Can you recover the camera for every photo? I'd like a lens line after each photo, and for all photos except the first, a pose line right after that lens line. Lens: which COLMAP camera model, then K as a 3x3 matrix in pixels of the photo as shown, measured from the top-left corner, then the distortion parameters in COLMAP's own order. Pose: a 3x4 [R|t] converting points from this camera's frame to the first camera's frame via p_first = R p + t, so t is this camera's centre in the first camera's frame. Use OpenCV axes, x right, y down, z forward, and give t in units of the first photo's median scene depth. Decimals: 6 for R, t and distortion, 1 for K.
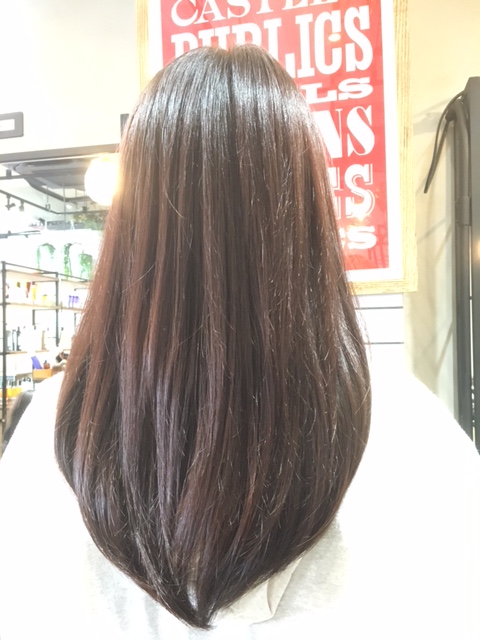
lens RADIAL K [[555.8, 0, 238.3], [0, 555.8, 321.9], [0, 0, 1]] dist [0.012760, -0.026139]
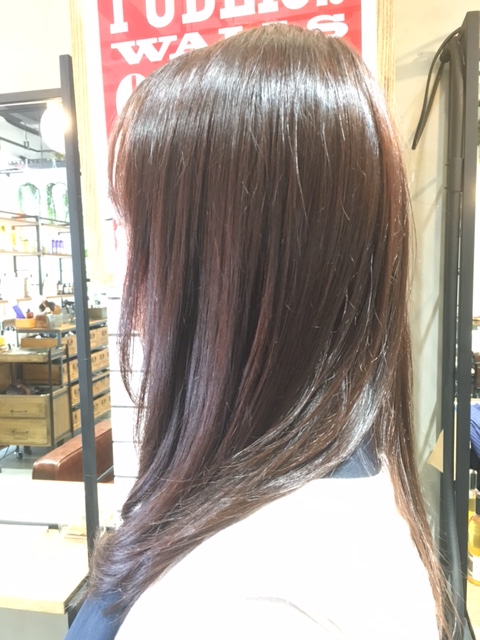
lens RADIAL K [[555.8, 0, 242.1], [0, 555.8, 322.2], [0, 0, 1]] dist [0.012760, -0.026139]
pose [[0.999949, -0.006363, 0.007828, 0.050058], [0.005401, 0.993074, 0.117370, -0.056336], [-0.008520, -0.117322, 0.993057, 0.088859]]
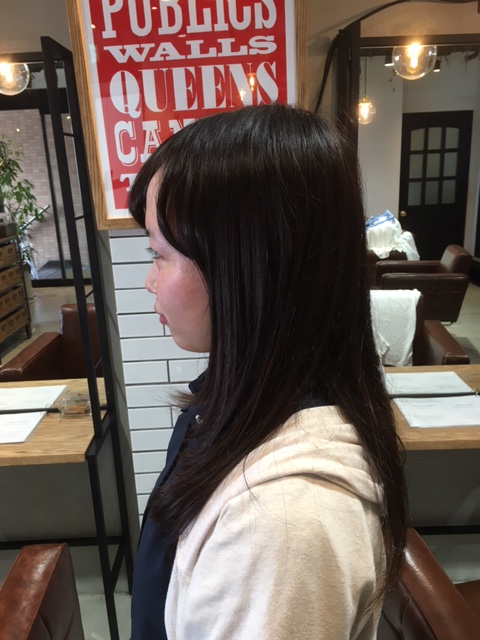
lens RADIAL K [[555.8, 0, 239.7], [0, 555.8, 318.3], [0, 0, 1]] dist [0.012760, -0.026139]
pose [[0.977525, -0.080534, 0.194832, -0.079501], [0.023243, 0.959697, 0.280076, -0.126996], [-0.209535, -0.269252, 0.939999, -0.183999]]
